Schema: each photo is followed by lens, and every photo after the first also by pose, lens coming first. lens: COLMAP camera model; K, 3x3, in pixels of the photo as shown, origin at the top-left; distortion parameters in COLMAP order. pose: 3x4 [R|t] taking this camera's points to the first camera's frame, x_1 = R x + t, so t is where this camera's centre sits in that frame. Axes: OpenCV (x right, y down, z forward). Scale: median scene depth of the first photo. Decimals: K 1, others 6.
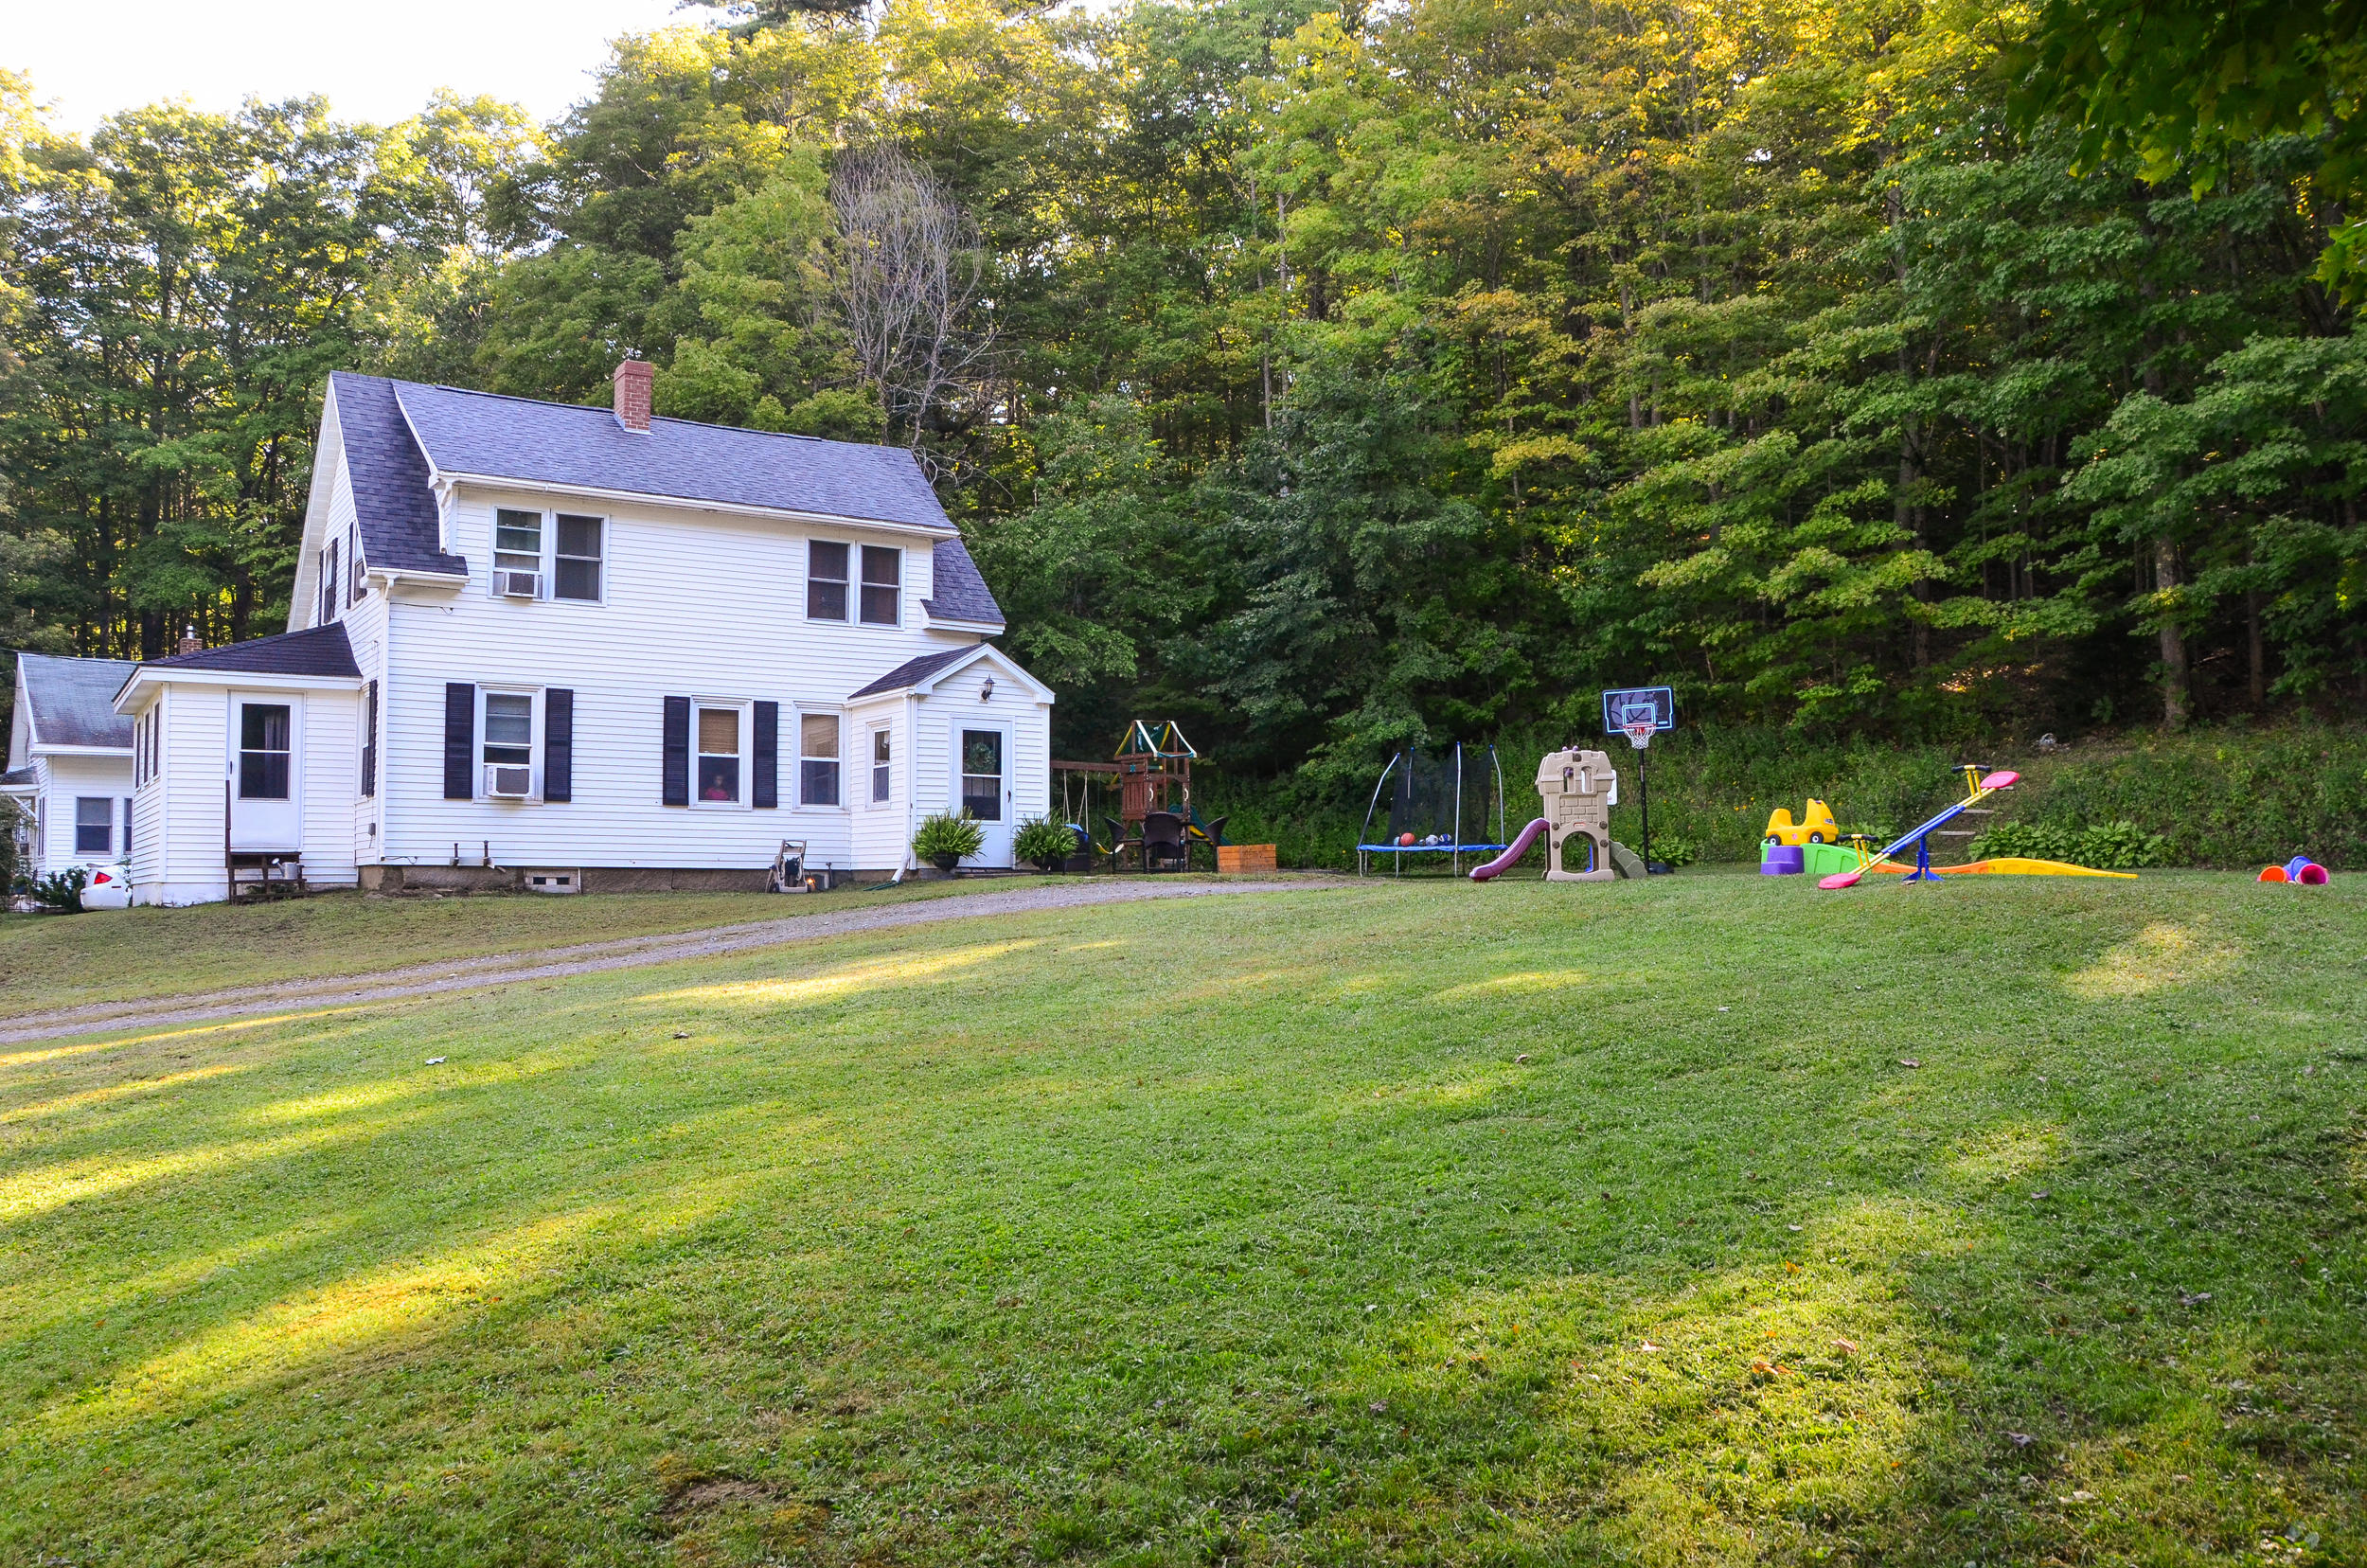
lens RADIAL K [[1831.9, 0, 1155.9], [0, 1831.9, 817.5], [0, 0, 1]] dist [-0.169898, 0.121297]
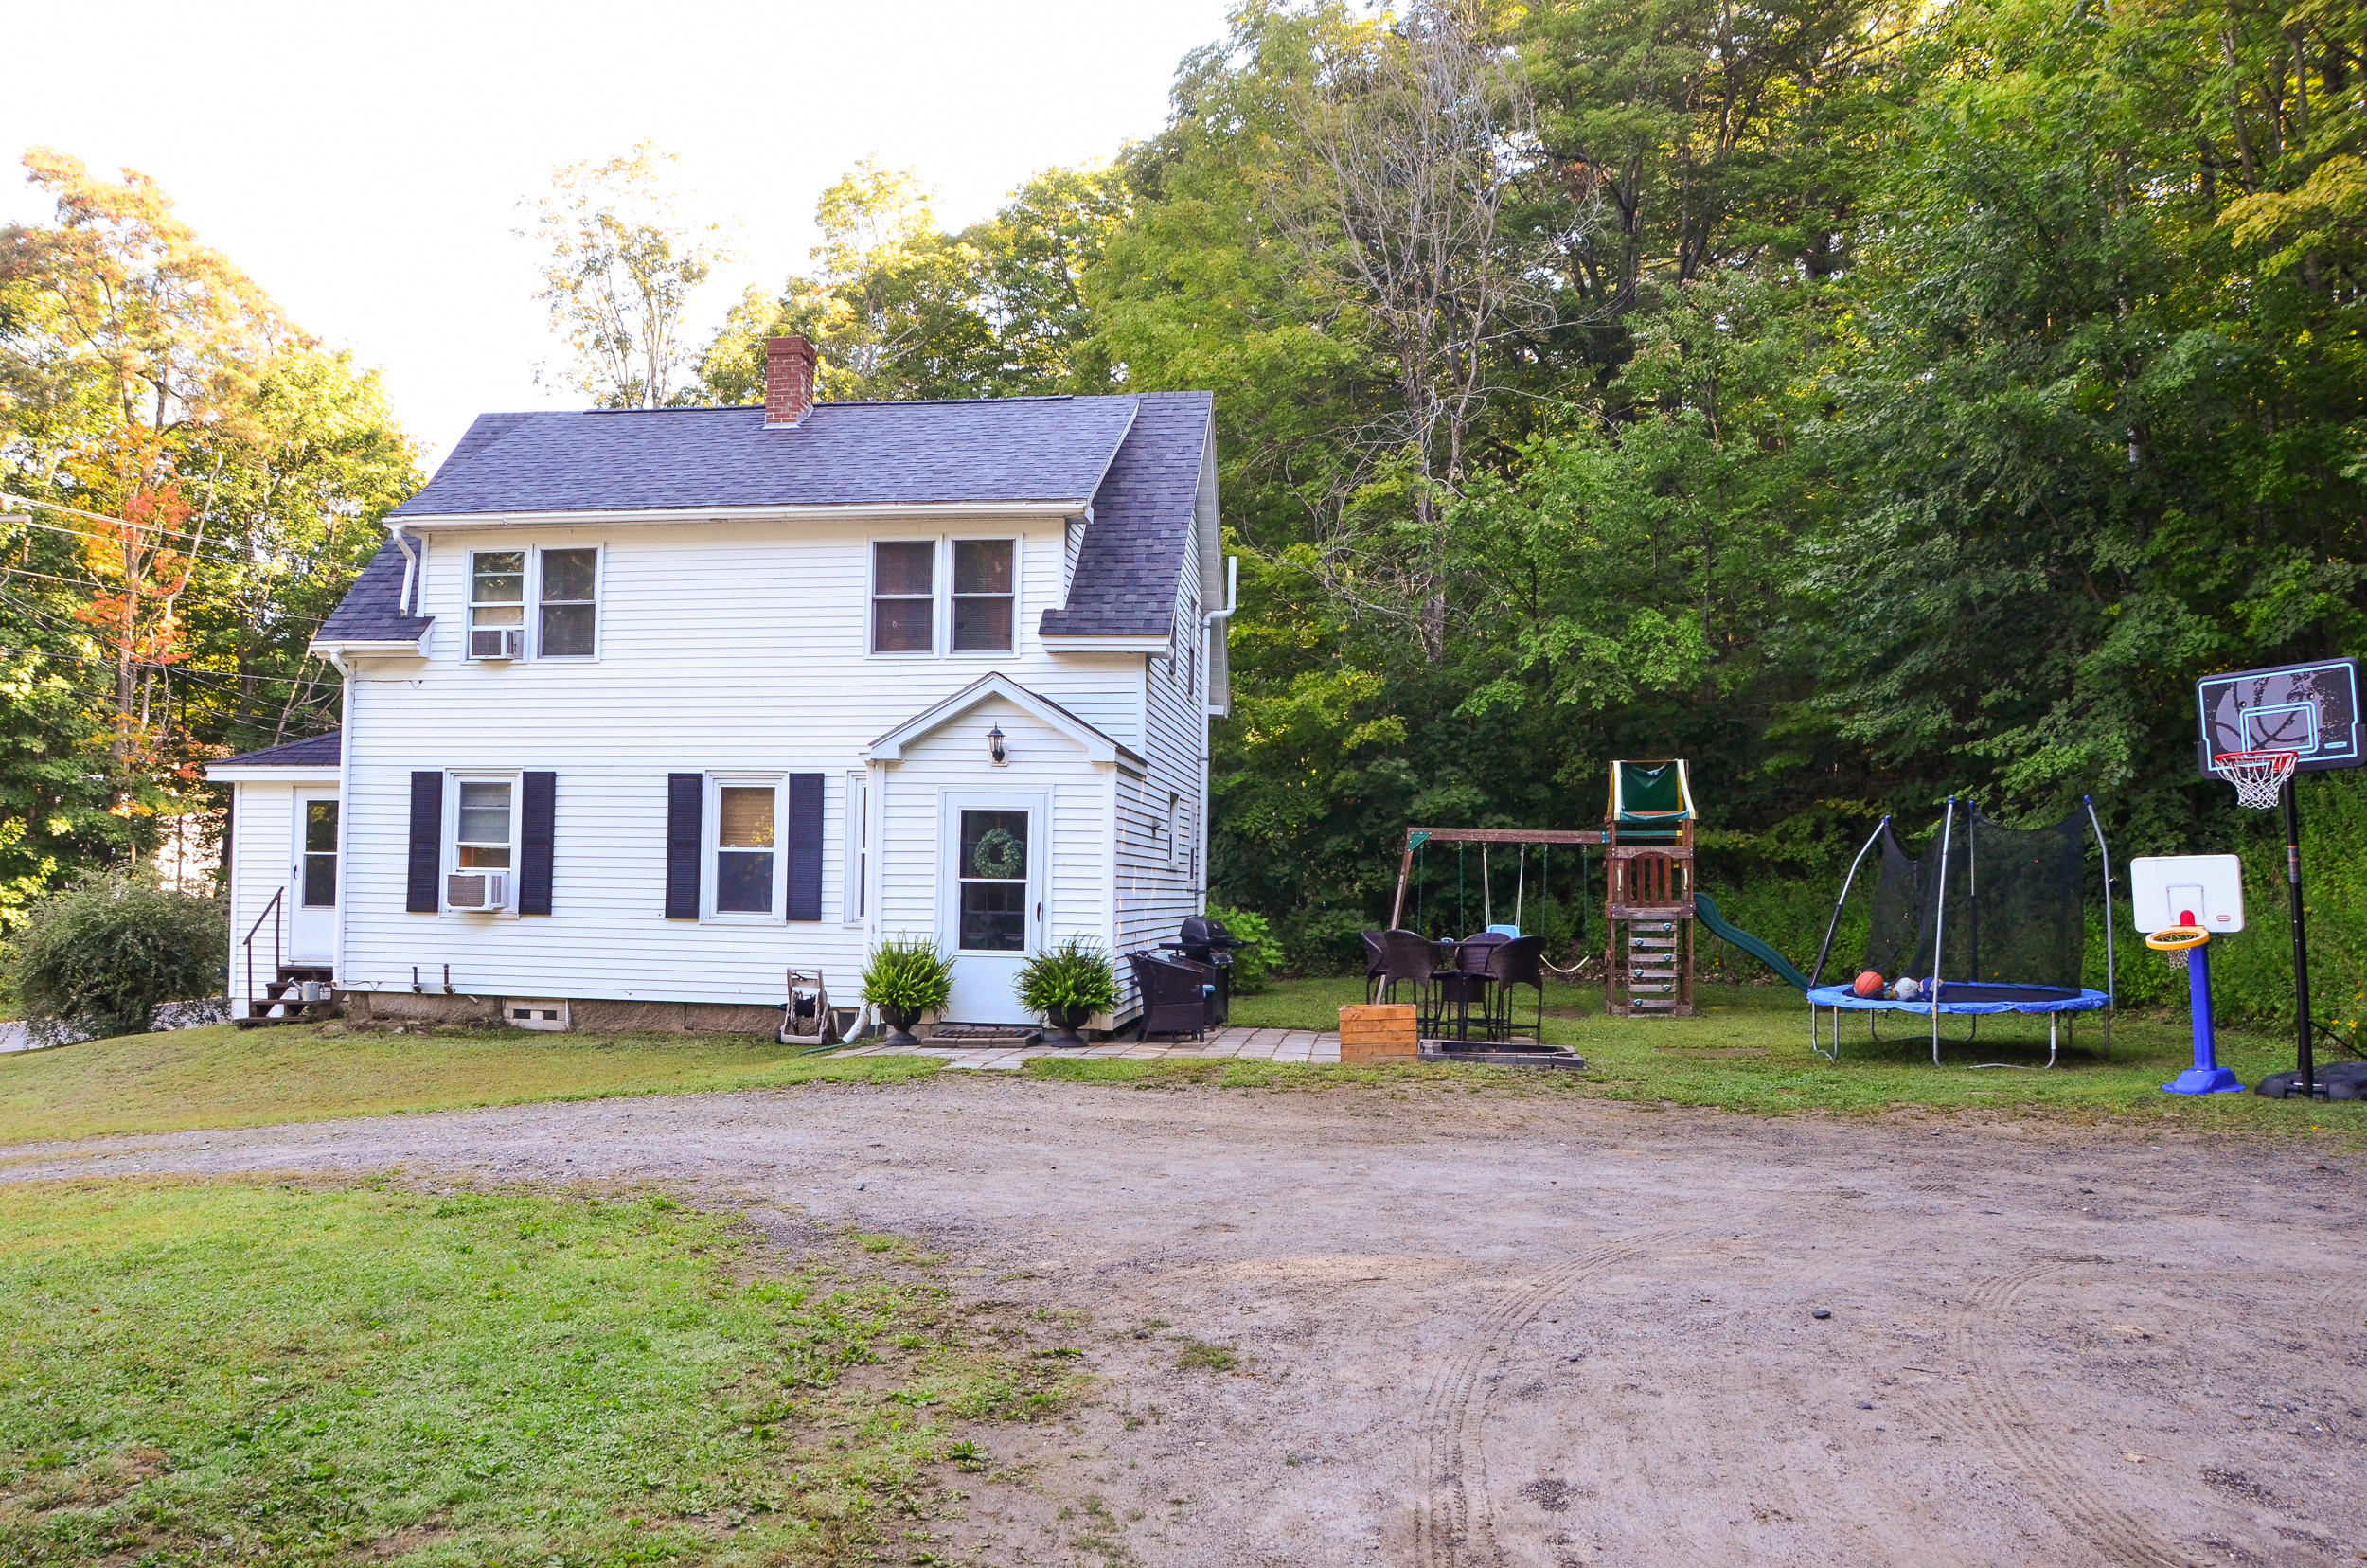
lens RADIAL K [[1822.6, 0, 1163.9], [0, 1822.6, 821.1], [0, 0, 1]] dist [-0.168568, 0.118475]
pose [[0.752322, -0.014349, -0.658640, 0.372379], [0.013523, 0.999888, -0.006338, -0.039098], [0.658657, -0.004139, 0.752432, 0.561677]]
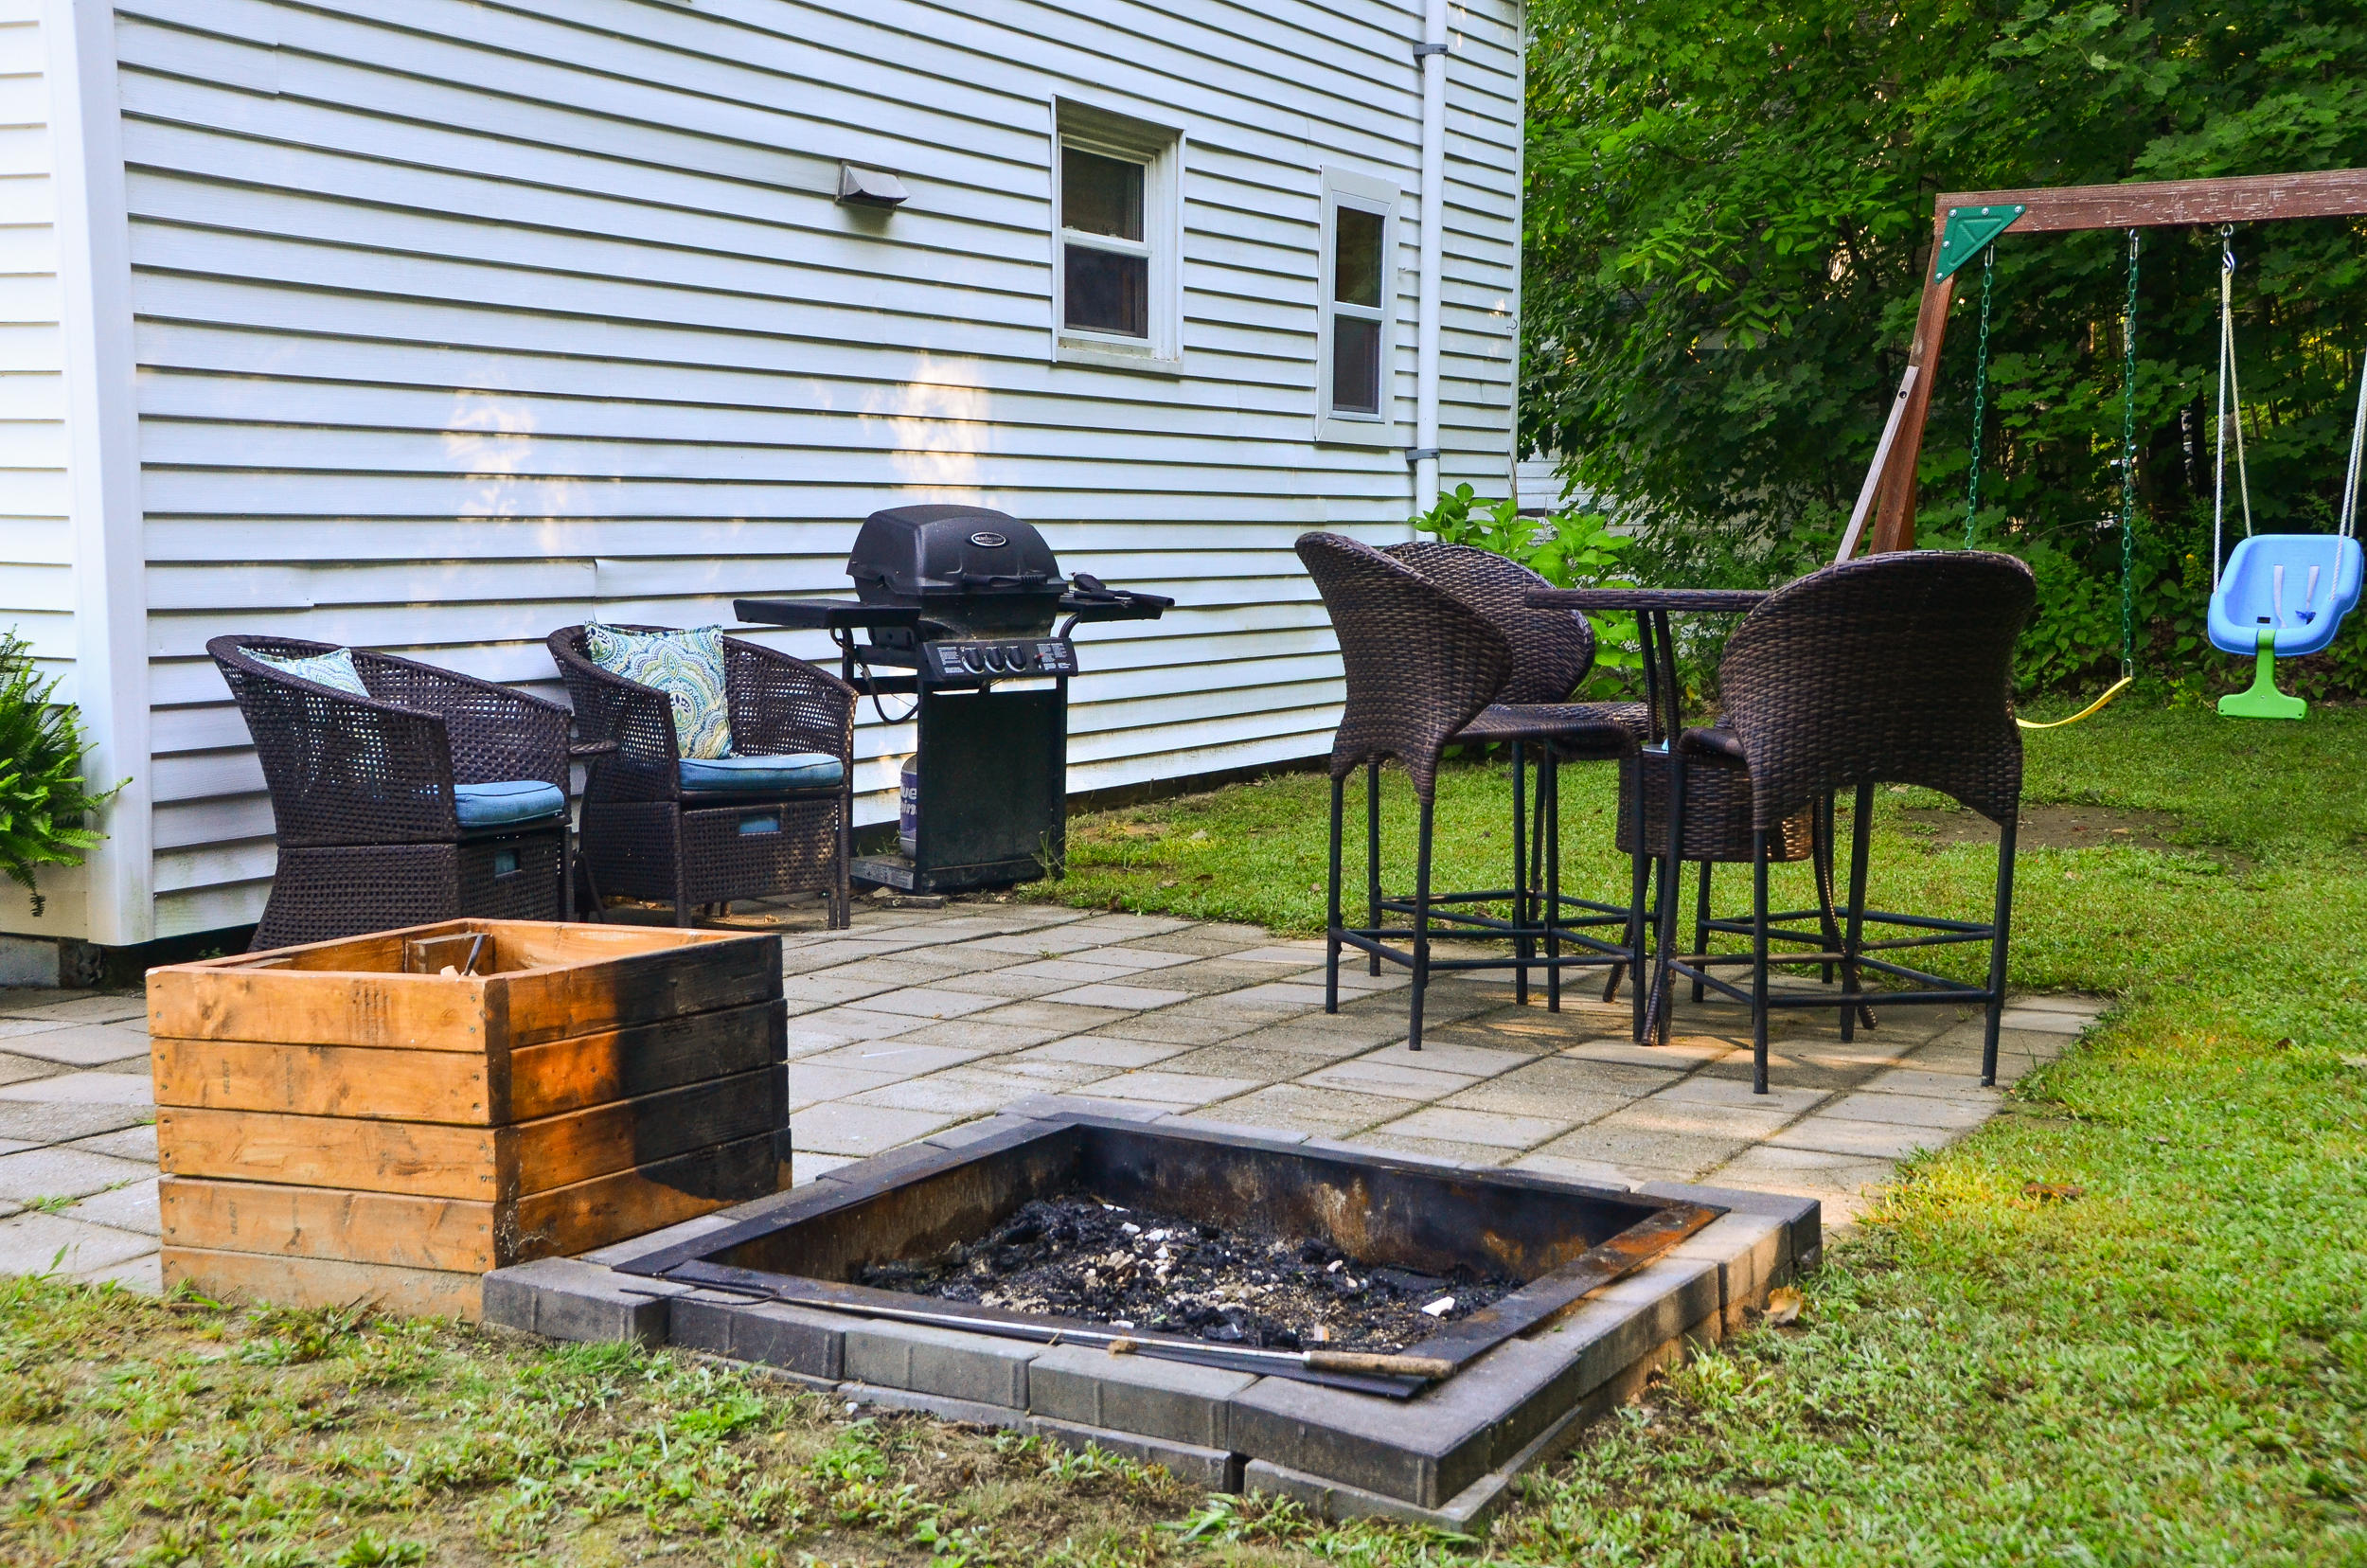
lens RADIAL K [[2918.5, 0, 1183.5], [0, 2918.5, 784.0], [0, 0, 1]] dist [0.152615, 0.011803]
pose [[0.470929, 0.080848, -0.878459, 0.206532], [0.032893, 0.993490, 0.109068, -0.008898], [0.881558, -0.080258, 0.465204, 0.989773]]
